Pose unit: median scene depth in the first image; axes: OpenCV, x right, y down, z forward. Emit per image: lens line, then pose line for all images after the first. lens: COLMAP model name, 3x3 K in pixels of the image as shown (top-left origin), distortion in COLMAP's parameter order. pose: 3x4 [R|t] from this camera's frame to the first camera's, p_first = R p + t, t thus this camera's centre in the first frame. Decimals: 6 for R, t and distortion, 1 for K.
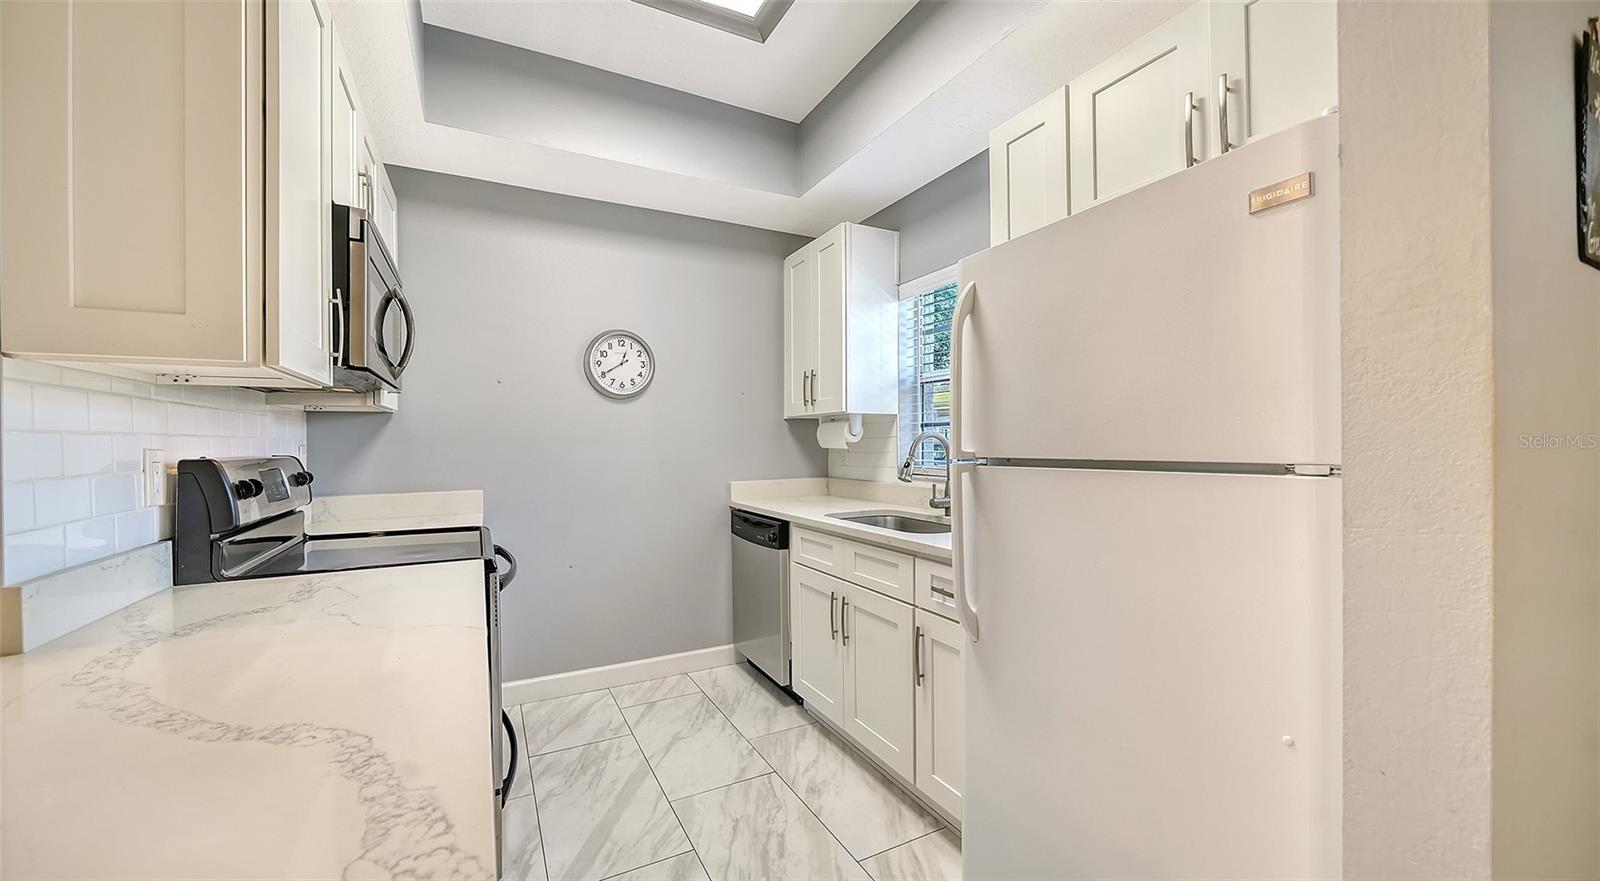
lens RADIAL K [[604.9, 0, 786.3], [0, 604.9, 434.2], [0, 0, 1]] dist [0.003317, -0.002526]
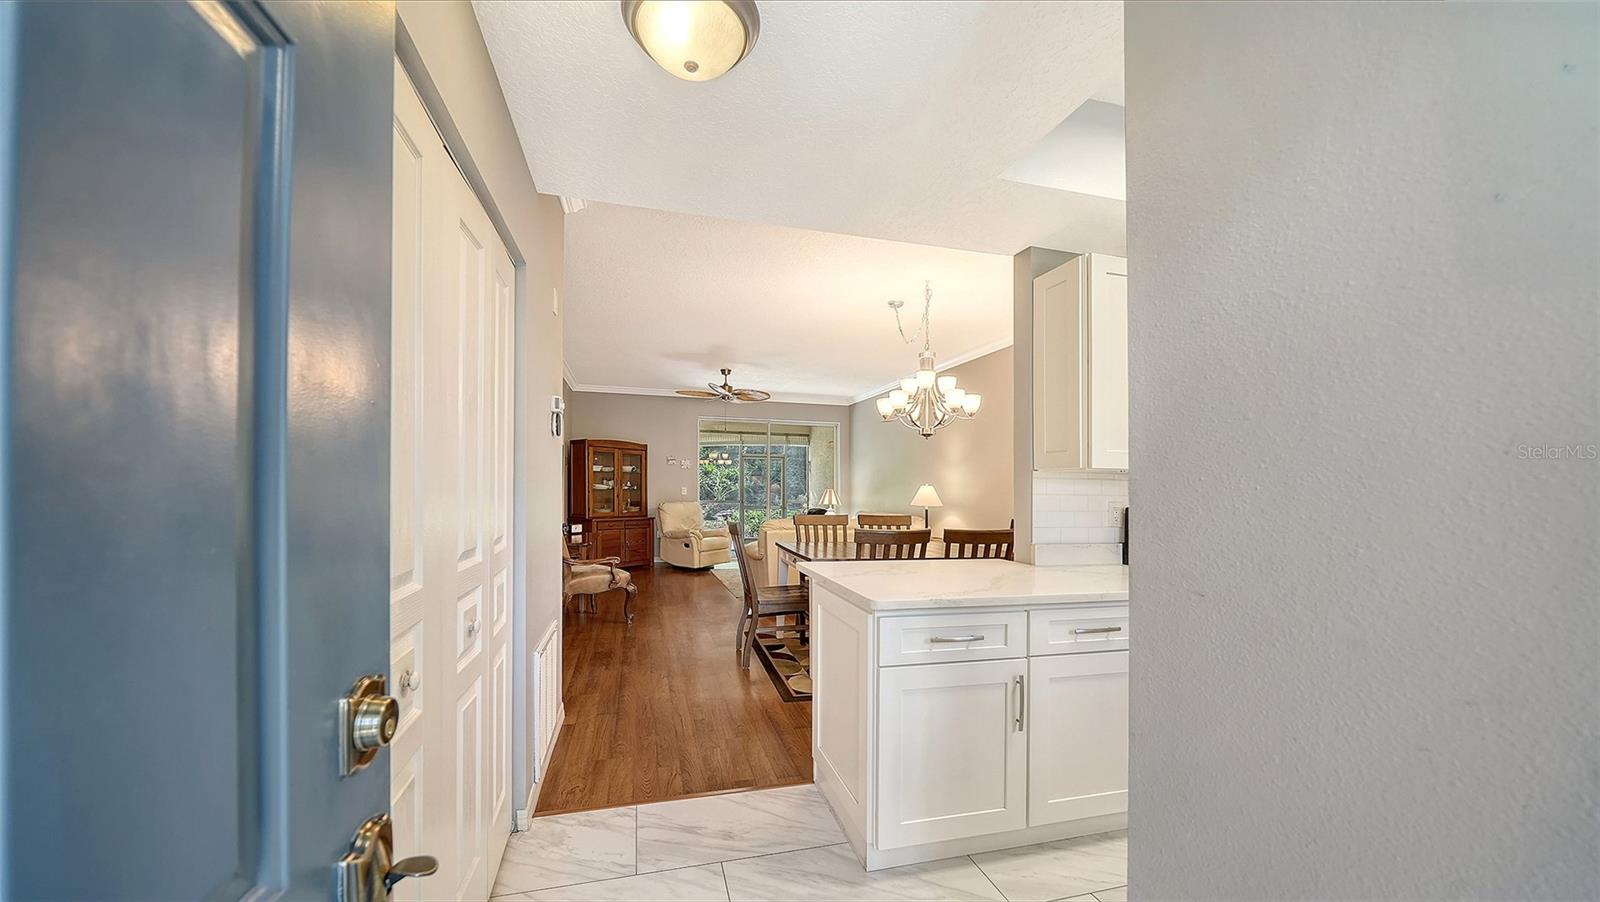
lens RADIAL K [[555.6, 0, 770.4], [0, 555.6, 488.2], [0, 0, 1]] dist [0.013387, -0.000002]
pose [[-0.249862, 0.009427, -0.968236, 0.767416], [-0.000908, 0.999950, 0.009970, -0.027402], [0.968281, 0.003370, -0.249841, 0.161523]]
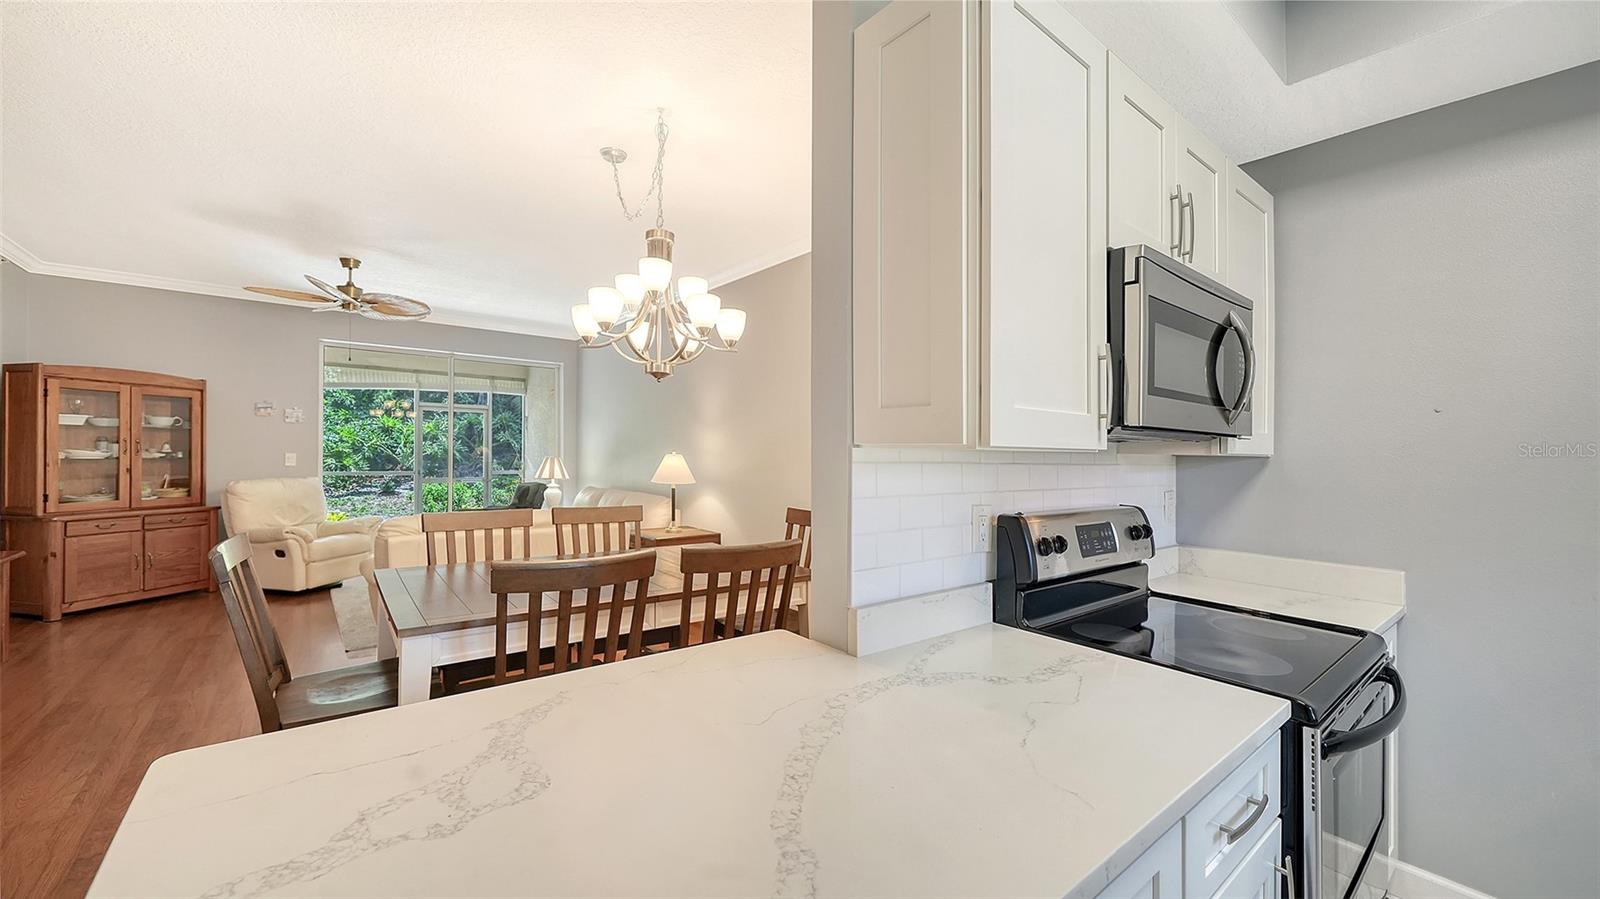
lens RADIAL K [[604.9, 0, 795.5], [0, 604.9, 438.4], [0, 0, 1]] dist [0.003317, -0.002526]
pose [[0.186504, -0.006060, -0.982436, 0.043795], [-0.006829, 0.999949, -0.007464, -0.057058], [0.982430, 0.008101, 0.186453, 0.242787]]
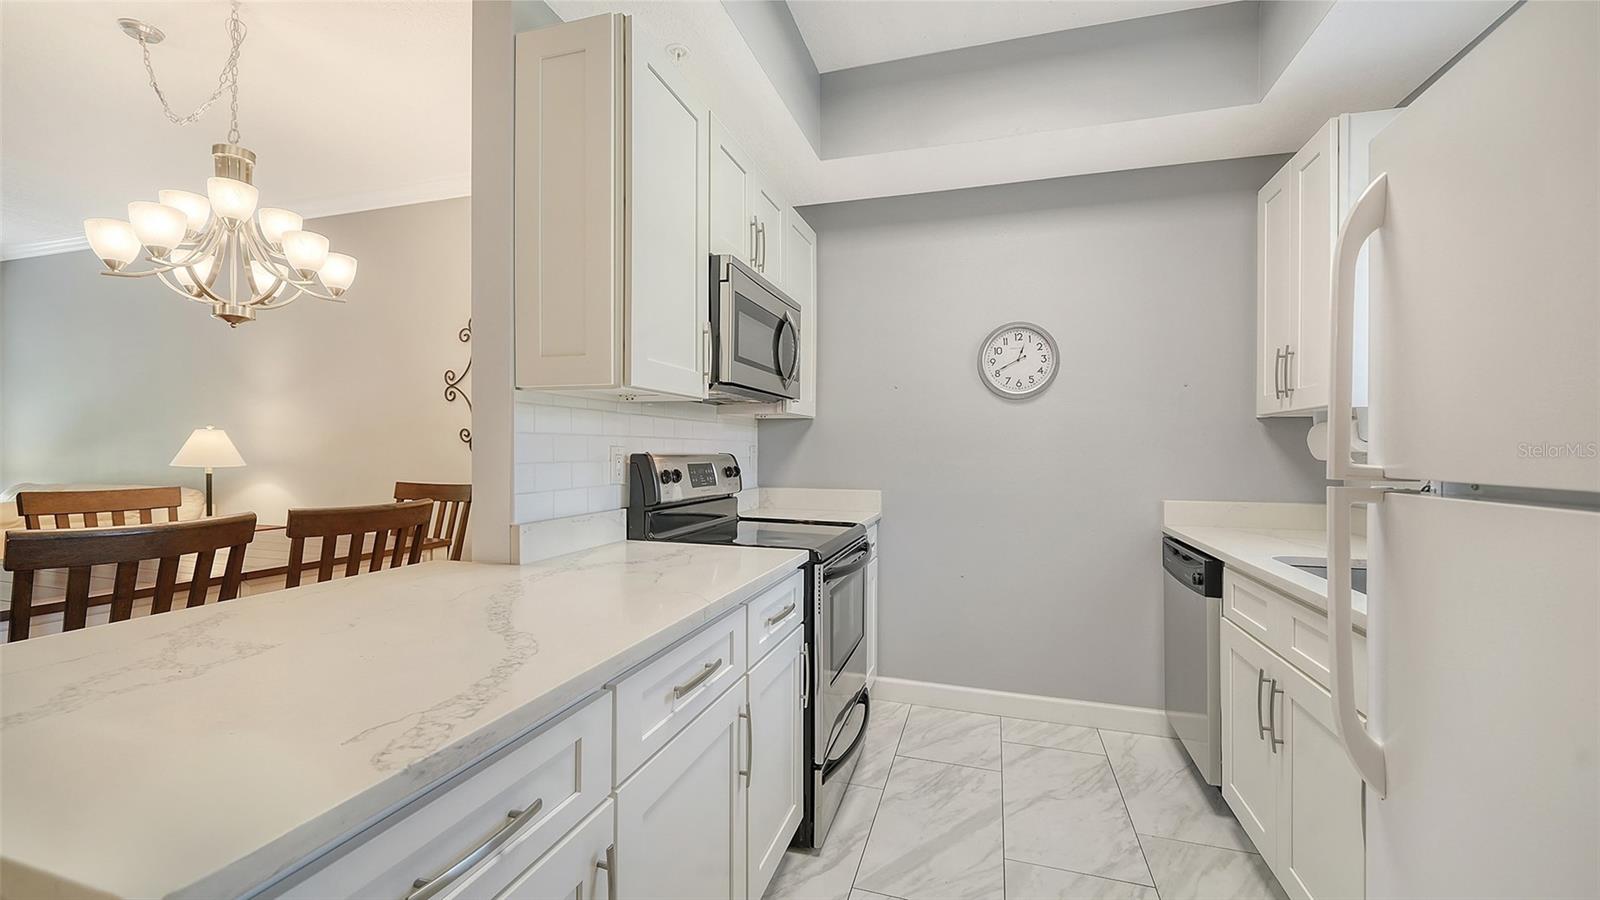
lens RADIAL K [[649.9, 0, 789.8], [0, 649.9, 437.7], [0, 0, 1]] dist [-0.000050, -0.000194]
pose [[0.702312, 0.002669, -0.711864, 0.231097], [-0.004619, 0.999989, -0.000807, 0.001929], [0.711854, 0.003855, 0.702316, 0.106901]]
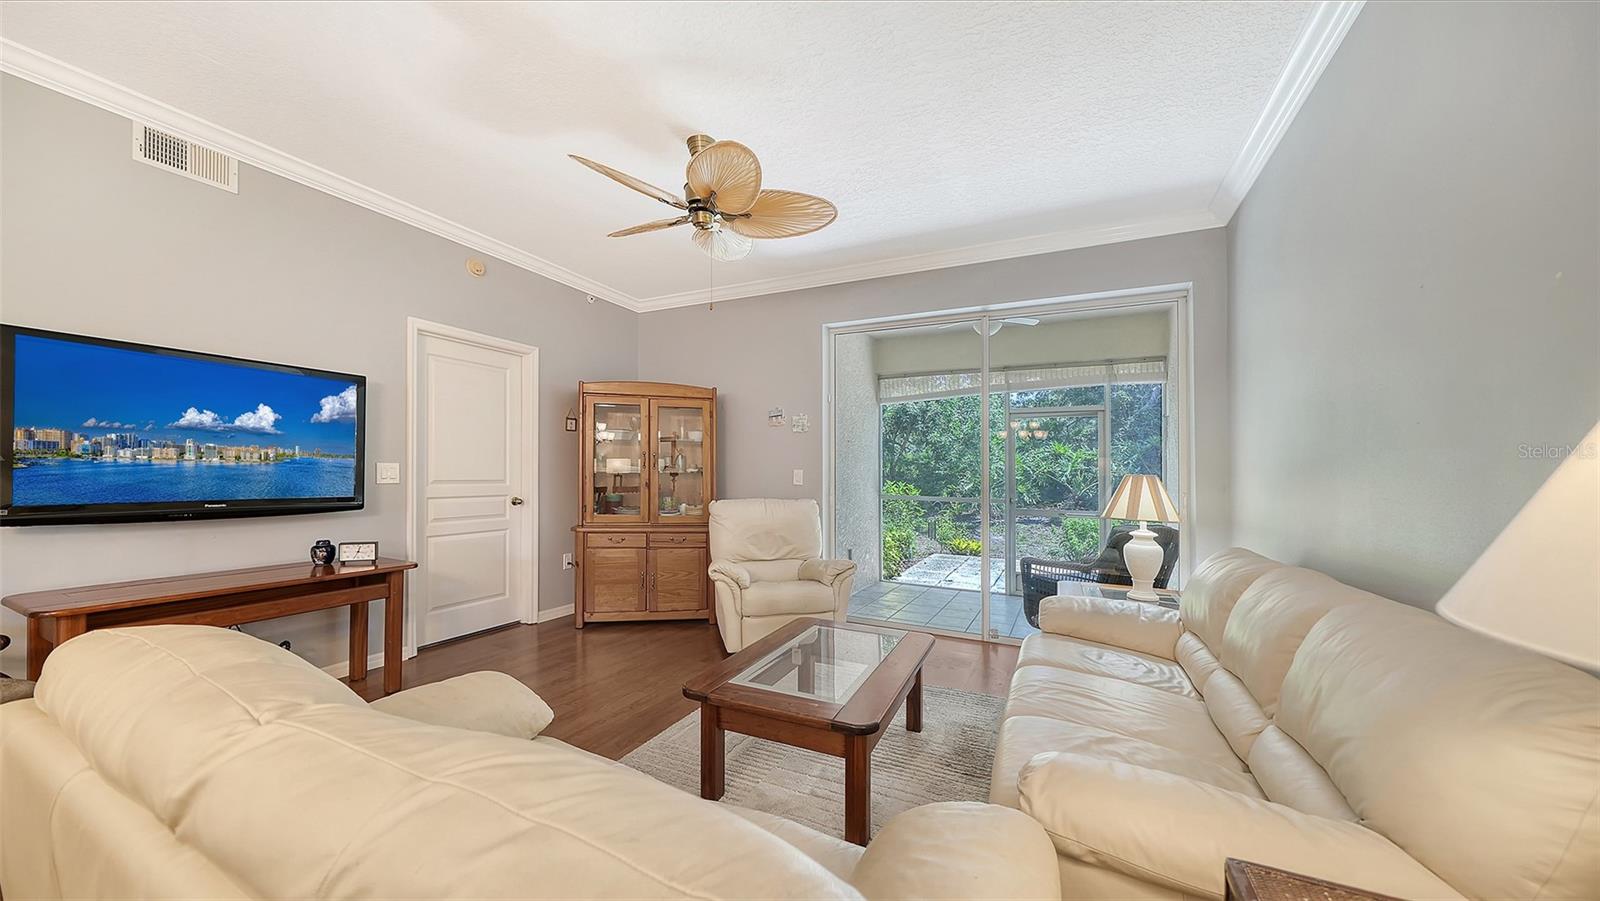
lens RADIAL K [[560.1, 0, 775.7], [0, 560.1, 468.8], [0, 0, 1]] dist [-0.002929, 0.000809]
pose [[-0.821114, -0.008233, -0.570704, -1.879883], [-0.001816, 0.999929, -0.011813, 0.029033], [0.570761, -0.008664, -0.821071, 0.166867]]
